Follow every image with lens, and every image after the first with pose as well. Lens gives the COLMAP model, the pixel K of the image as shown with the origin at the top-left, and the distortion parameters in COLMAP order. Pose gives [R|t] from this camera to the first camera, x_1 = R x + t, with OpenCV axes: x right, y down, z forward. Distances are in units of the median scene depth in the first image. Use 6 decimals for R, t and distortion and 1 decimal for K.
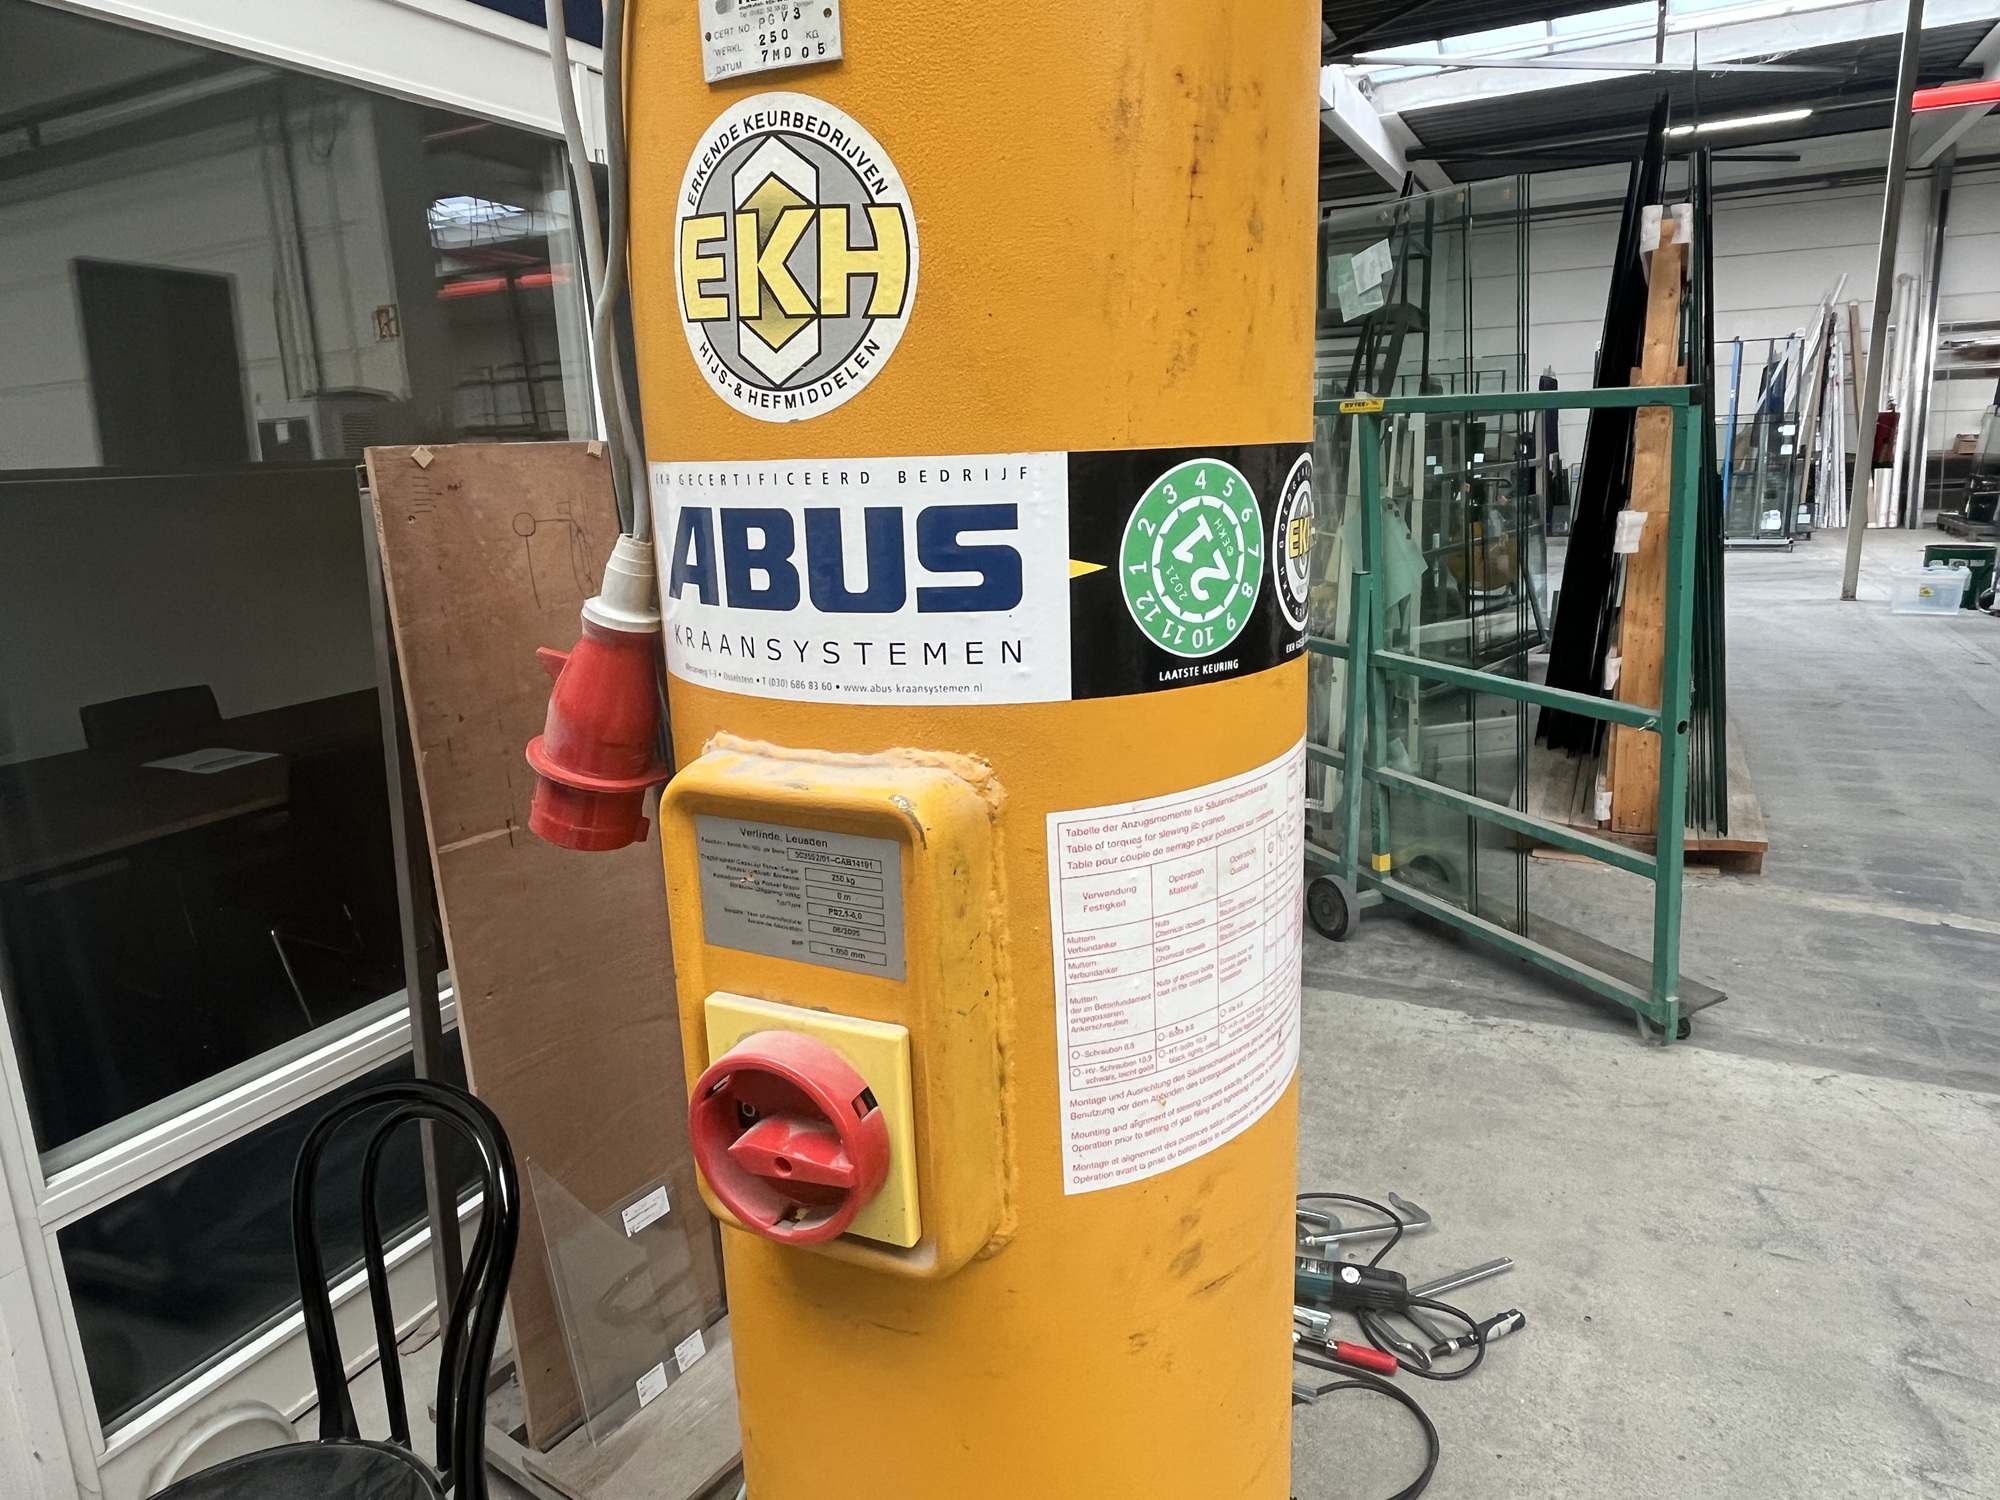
lens RADIAL K [[1236.4, 0, 997.1], [0, 1236.4, 749.7], [0, 0, 1]] dist [-0.003563, -0.003065]
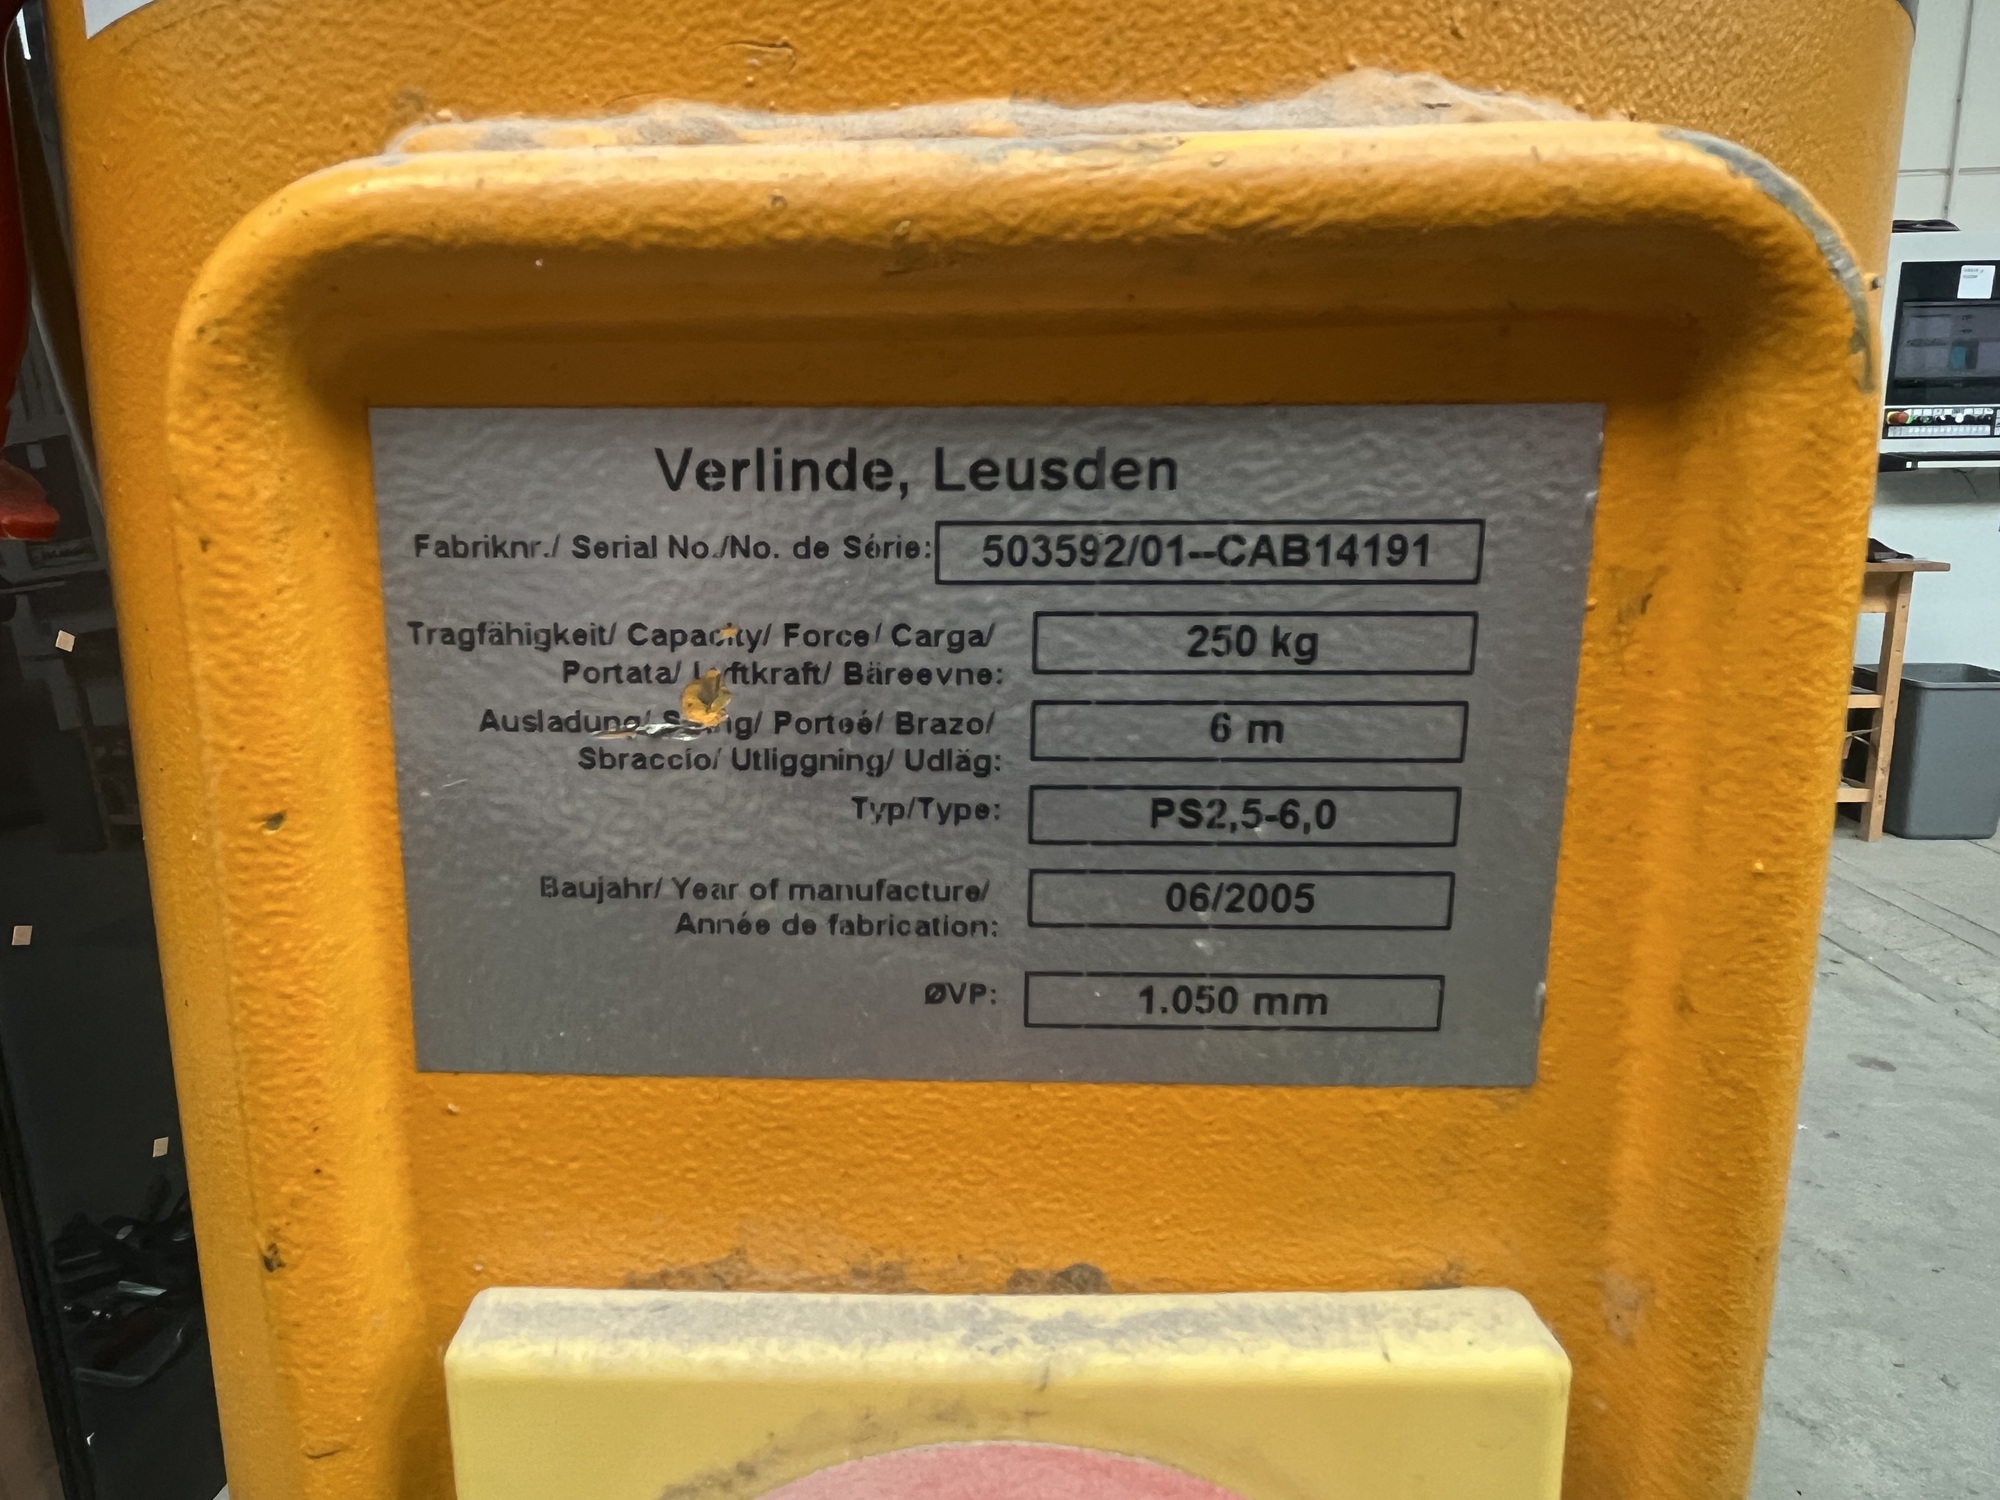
lens RADIAL K [[1236.4, 0, 998.5], [0, 1236.4, 745.8], [0, 0, 1]] dist [-0.003563, -0.003065]
pose [[0.905833, -0.043274, 0.421420, -0.249612], [0.074195, 0.995599, -0.057245, 0.129113], [-0.417088, 0.083122, 0.905057, 0.815961]]
